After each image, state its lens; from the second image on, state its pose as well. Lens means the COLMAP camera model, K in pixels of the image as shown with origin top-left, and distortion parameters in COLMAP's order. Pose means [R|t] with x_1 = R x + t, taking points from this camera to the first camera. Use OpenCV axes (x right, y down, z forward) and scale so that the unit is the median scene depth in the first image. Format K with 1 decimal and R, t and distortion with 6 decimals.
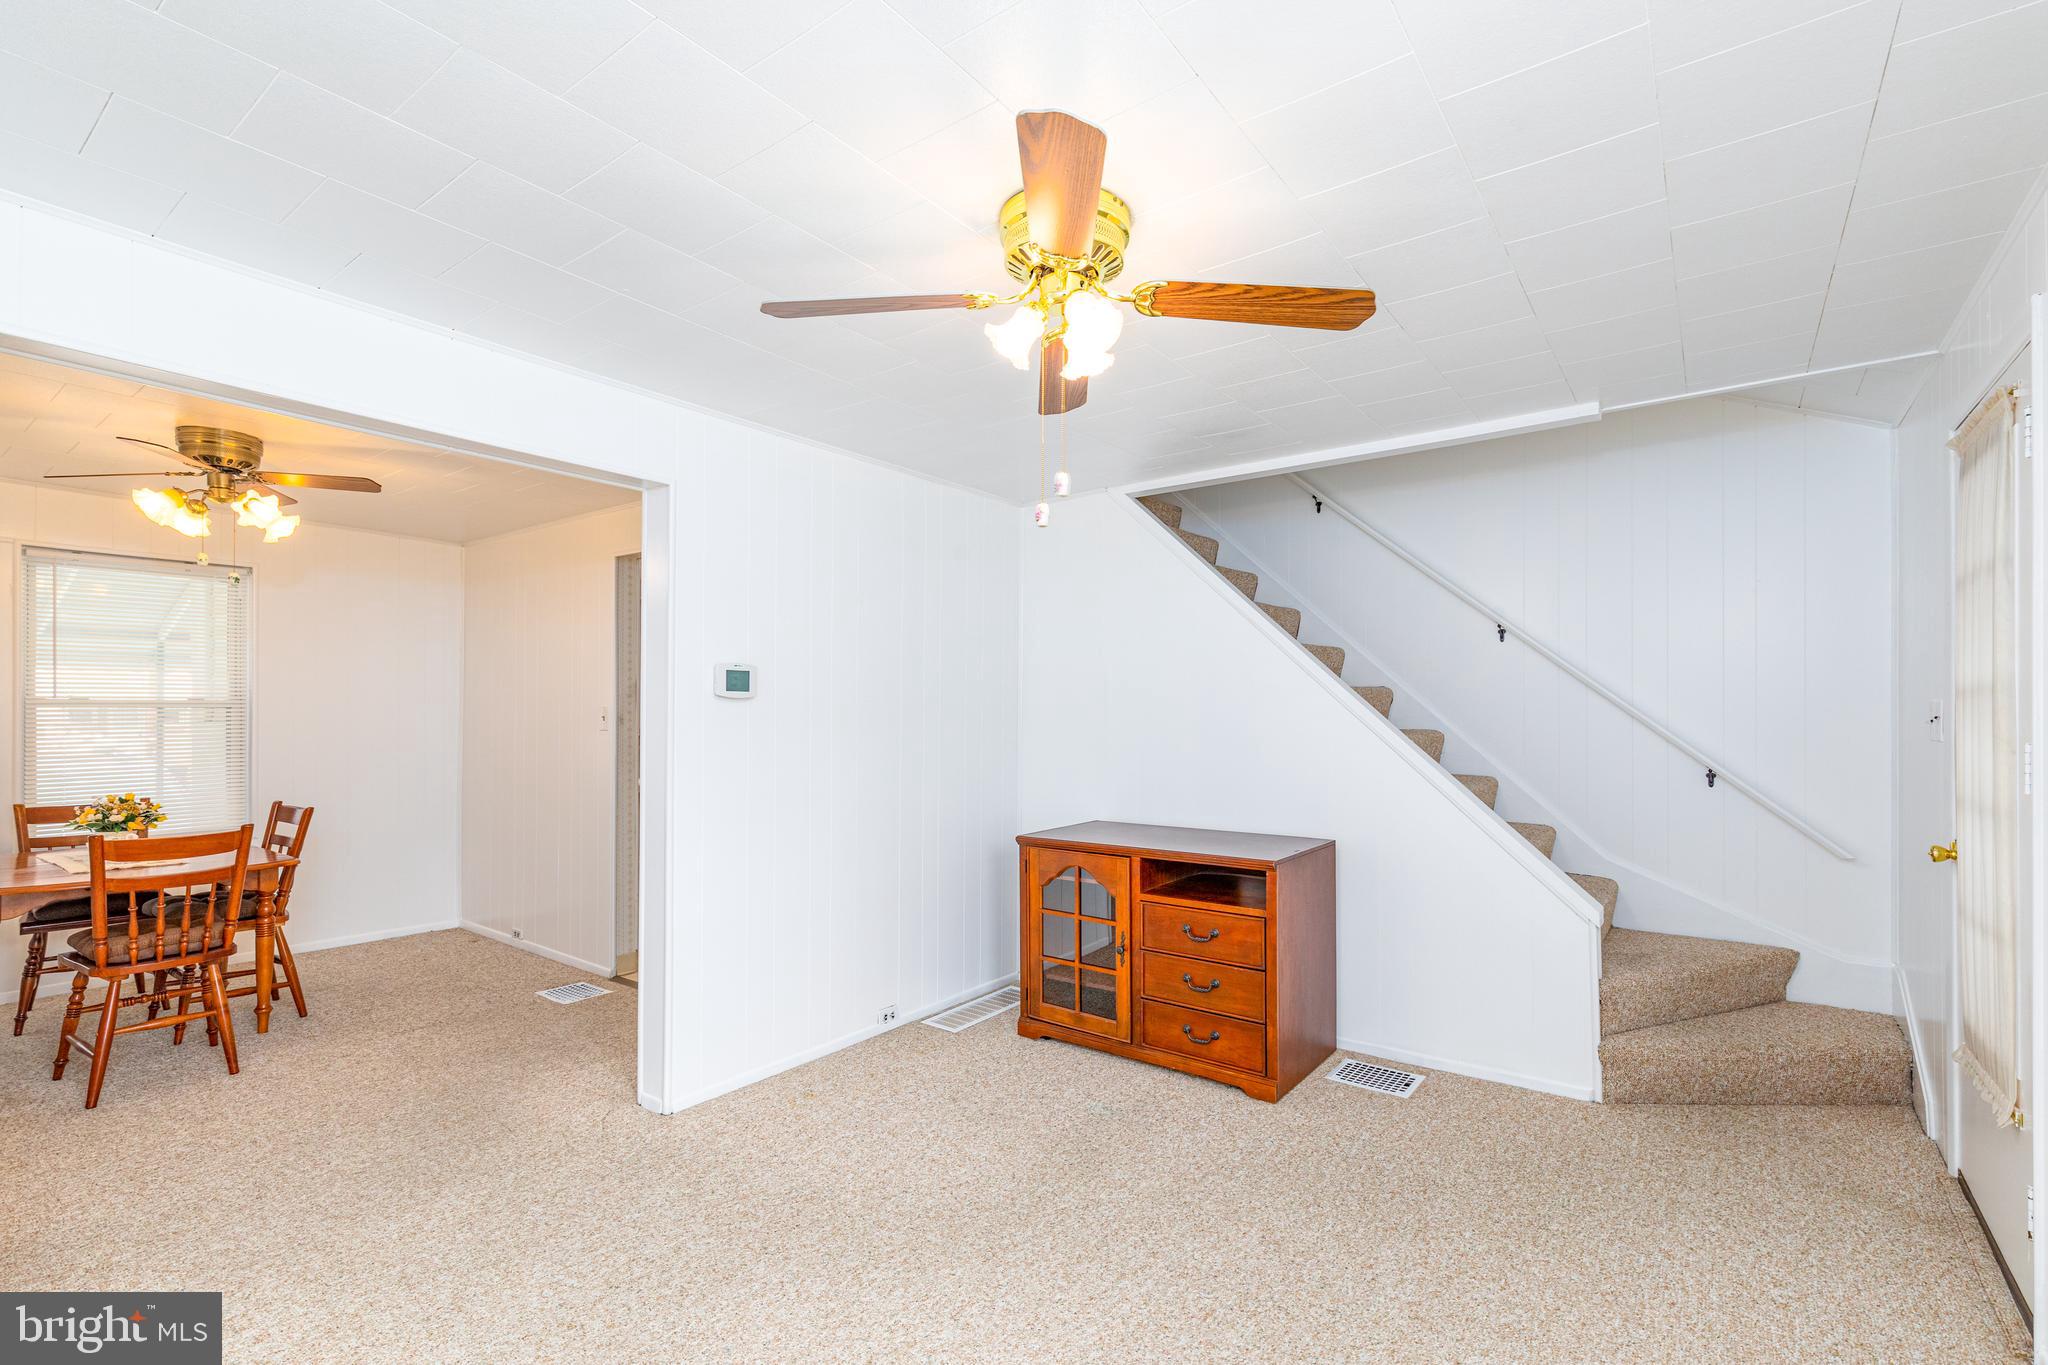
lens RADIAL K [[918.9, 0, 1027.6], [0, 918.9, 713.6], [0, 0, 1]] dist [-0.001736, -0.000206]
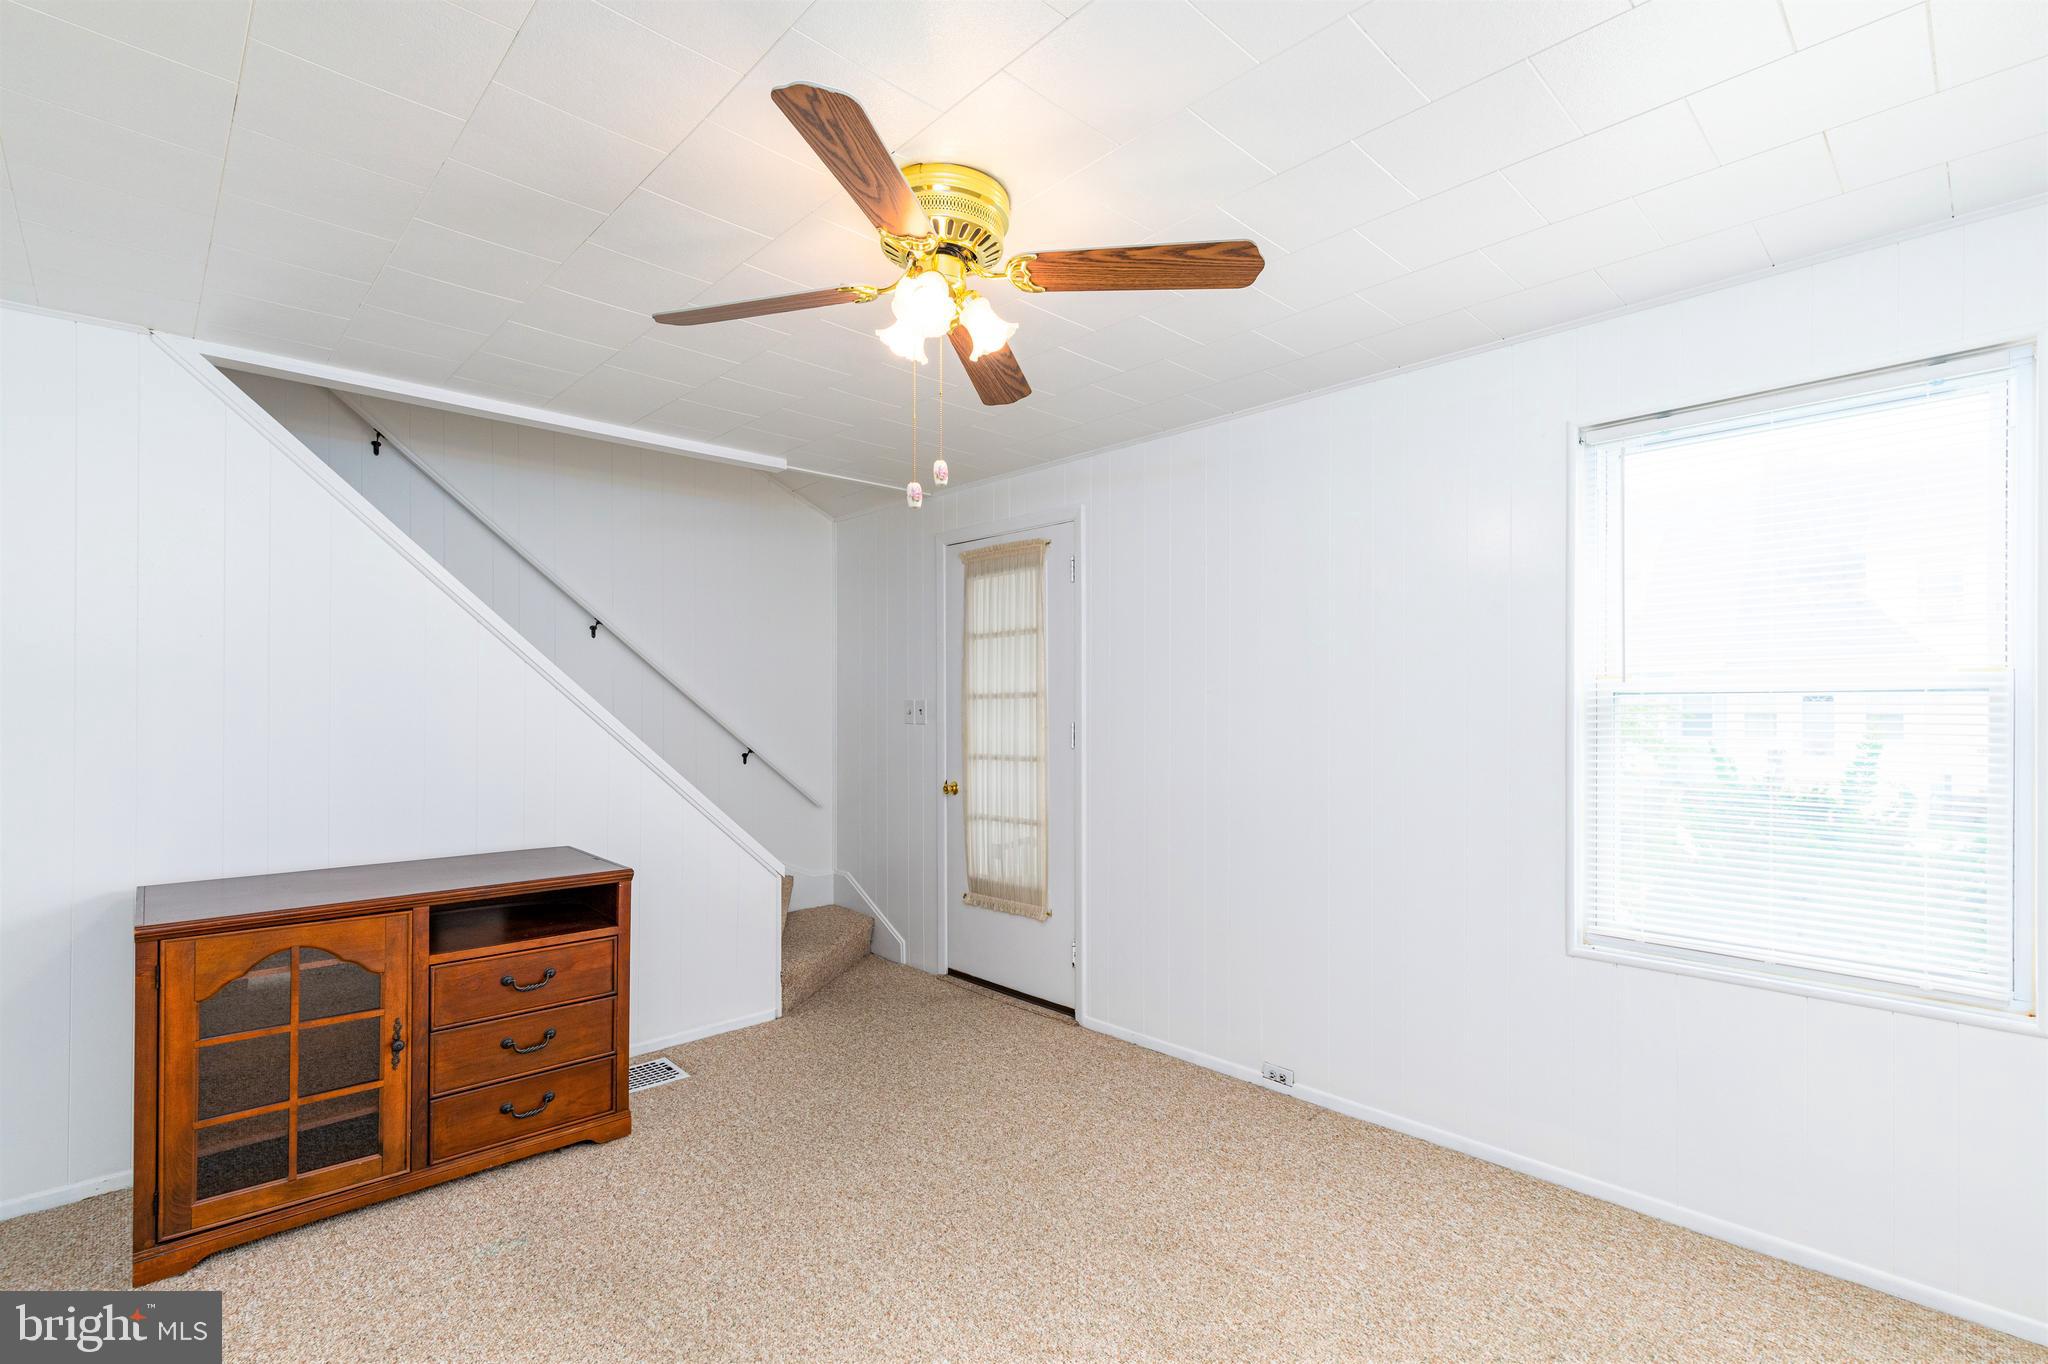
lens RADIAL K [[918.9, 0, 1027.6], [0, 918.9, 713.1], [0, 0, 1]] dist [-0.001736, -0.000206]
pose [[0.165342, -0.005146, 0.986223, -0.525055], [-0.003270, 0.999978, 0.005766, -0.000024], [-0.986231, -0.004178, 0.165321, 0.433361]]
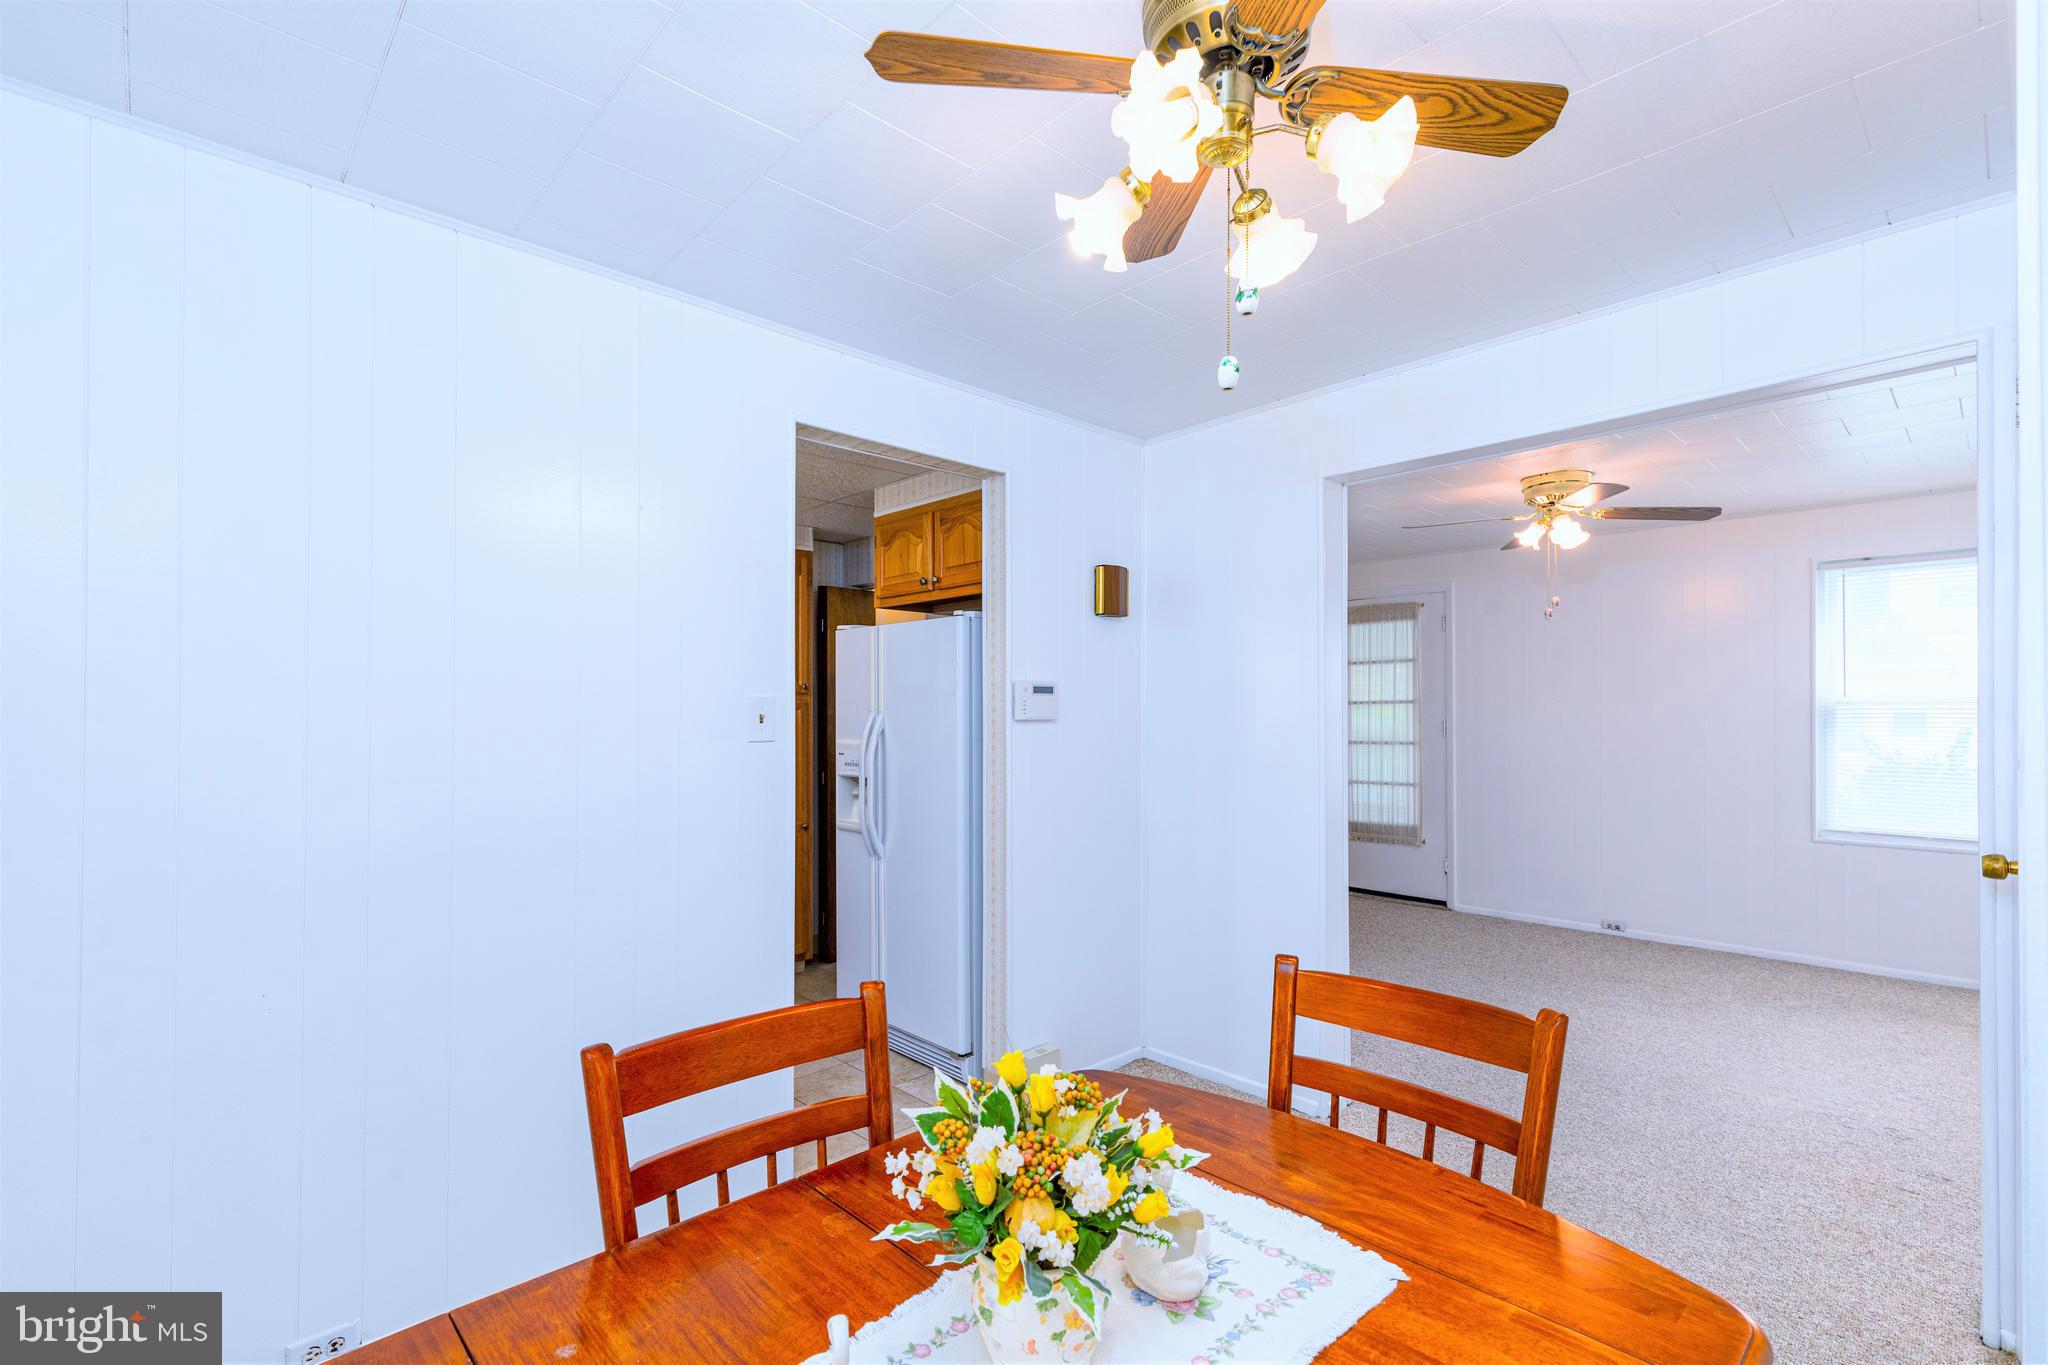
lens RADIAL K [[932.1, 0, 1018.4], [0, 932.1, 707.0], [0, 0, 1]] dist [0.001267, 0.000232]
pose [[0.166223, 0.002035, 0.986086, -1.327629], [-0.003477, 0.999993, -0.001478, -0.000318], [-0.986082, -0.003183, 0.166229, 1.083725]]
